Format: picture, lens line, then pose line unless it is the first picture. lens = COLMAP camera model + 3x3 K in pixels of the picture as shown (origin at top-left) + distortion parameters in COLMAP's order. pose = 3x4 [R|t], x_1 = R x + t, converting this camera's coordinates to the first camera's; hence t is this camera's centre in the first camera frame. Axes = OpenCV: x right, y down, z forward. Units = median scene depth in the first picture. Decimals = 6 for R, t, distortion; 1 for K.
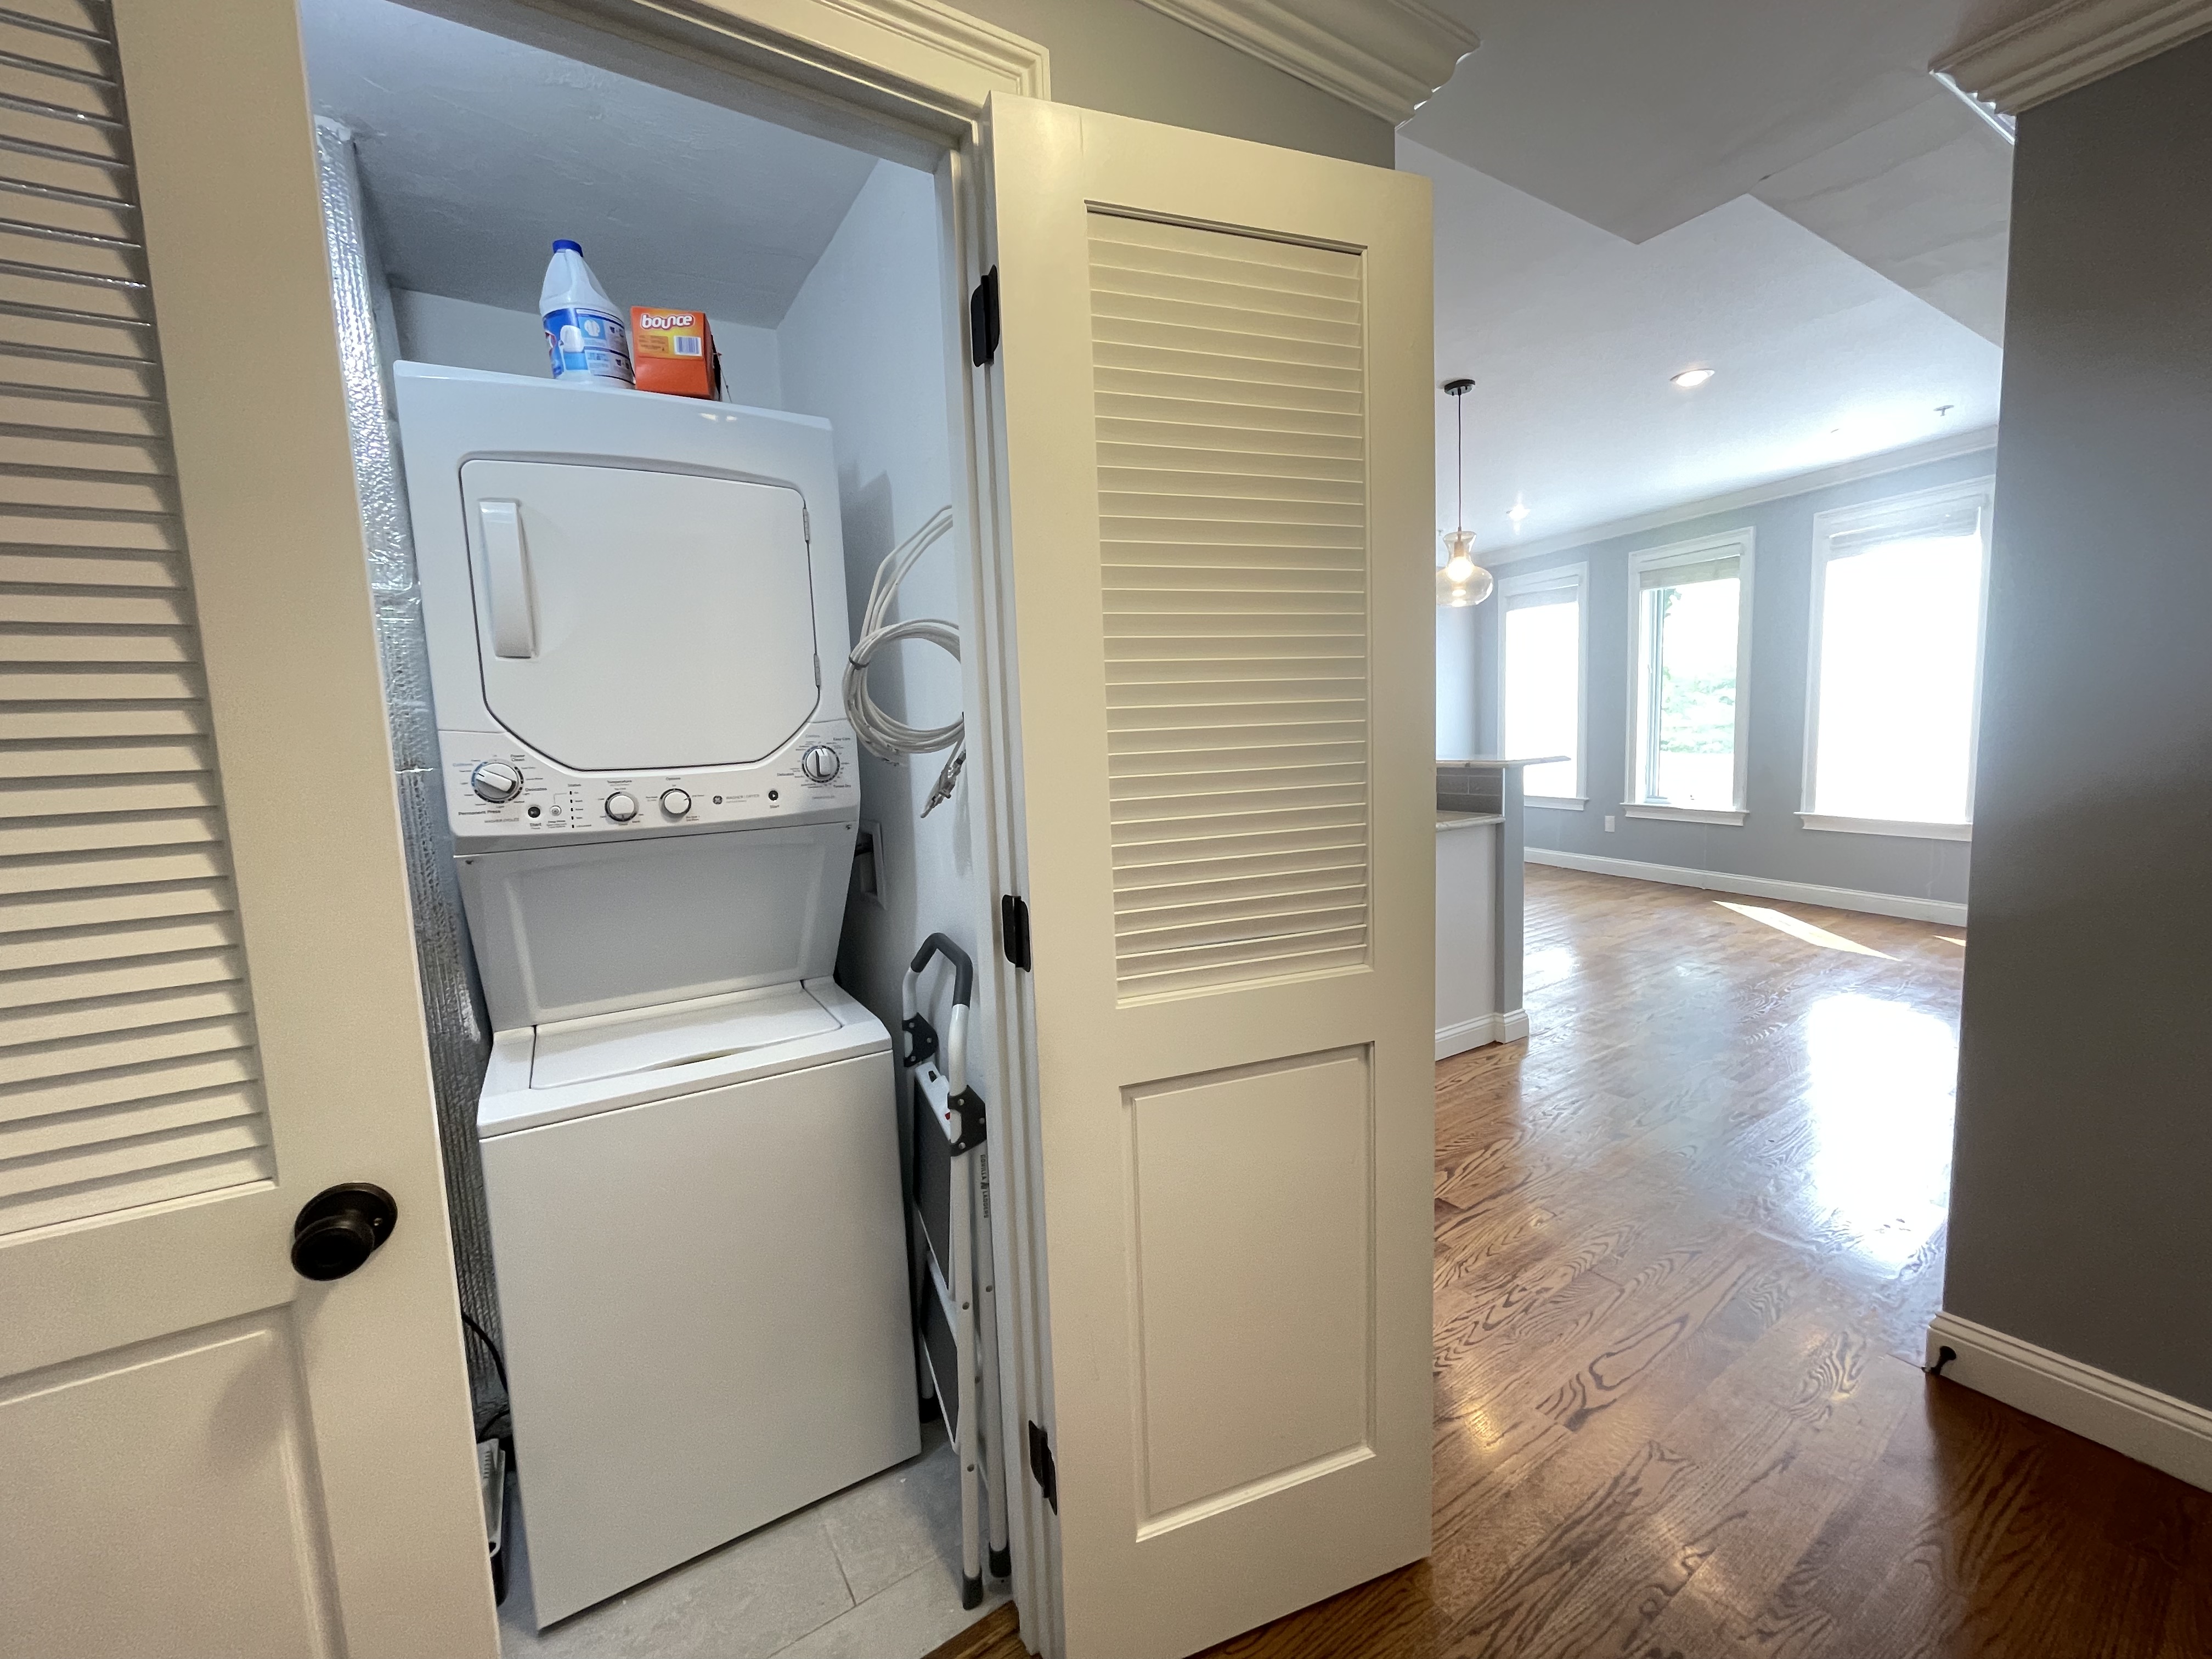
lens RADIAL K [[905.8, 0, 1106.0], [0, 905.8, 829.5], [0, 0, 1]] dist [0.000390, 0.000168]
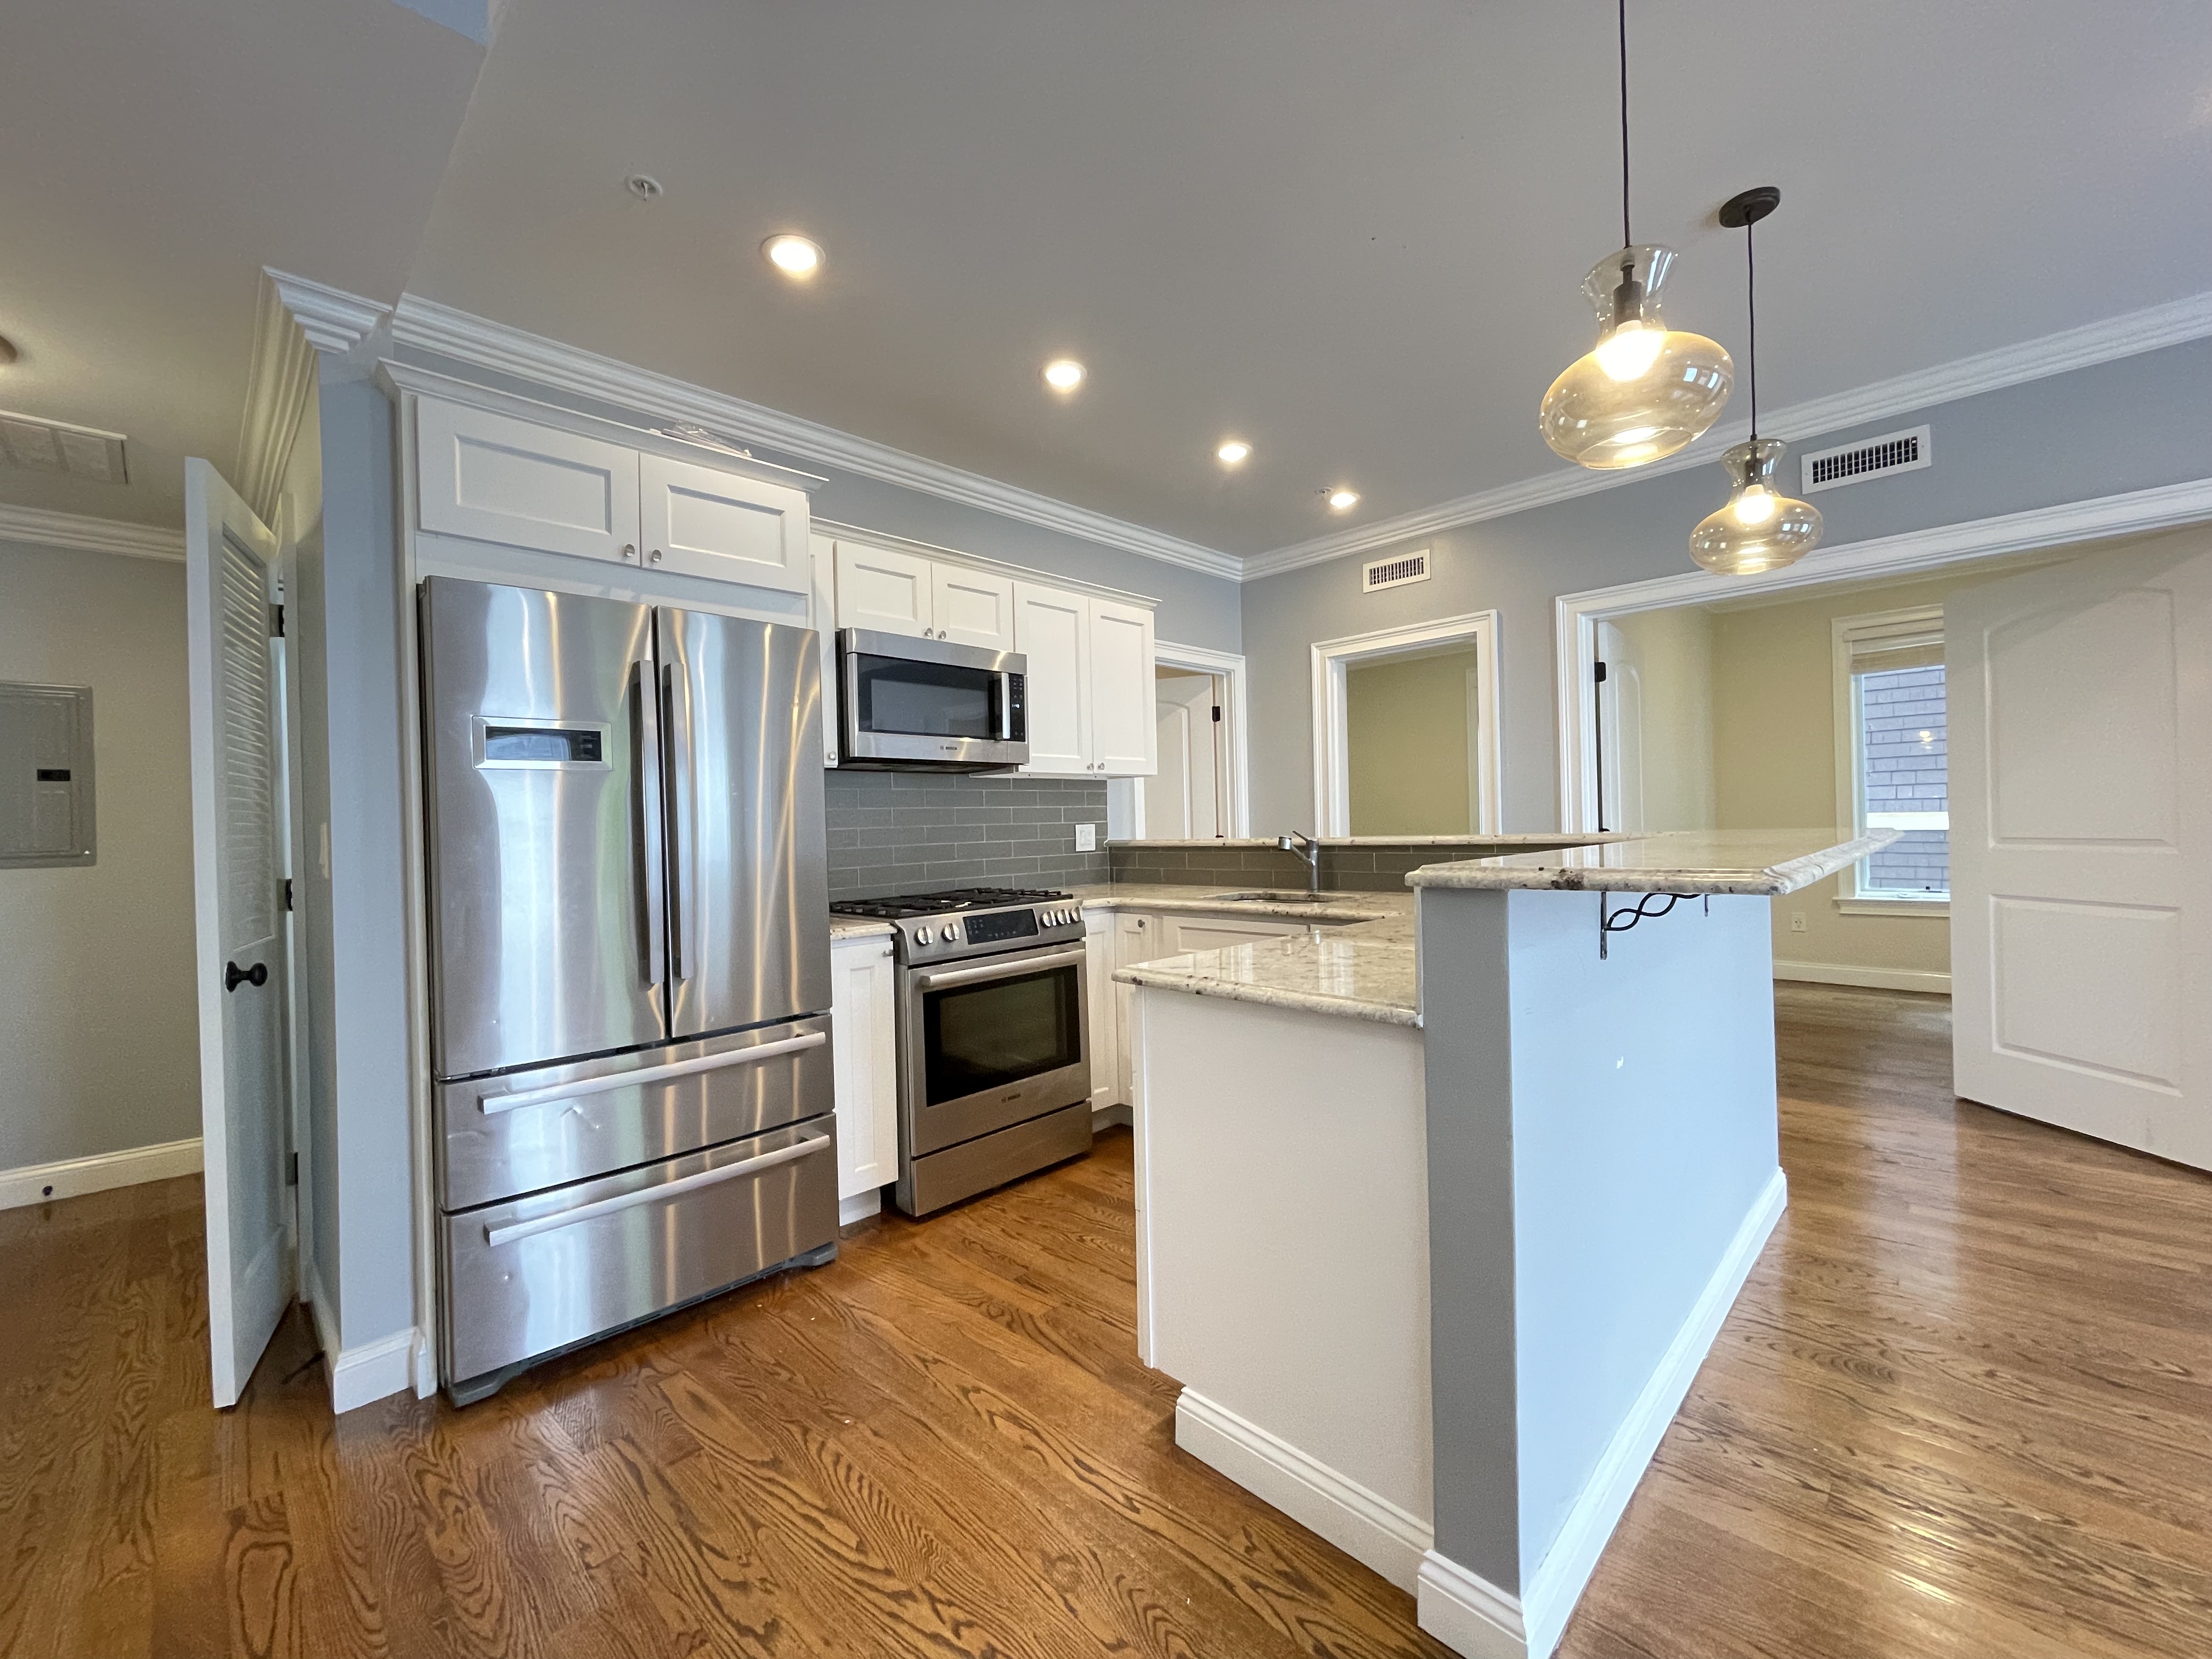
lens RADIAL K [[900.6, 0, 1100.1], [0, 900.6, 829.2], [0, 0, 1]] dist [-0.002572, -0.000478]
pose [[0.205683, 0.038670, -0.977854, 0.470551], [-0.091977, 0.995560, 0.020024, -0.052672], [0.974287, 0.085822, 0.208327, 0.476321]]
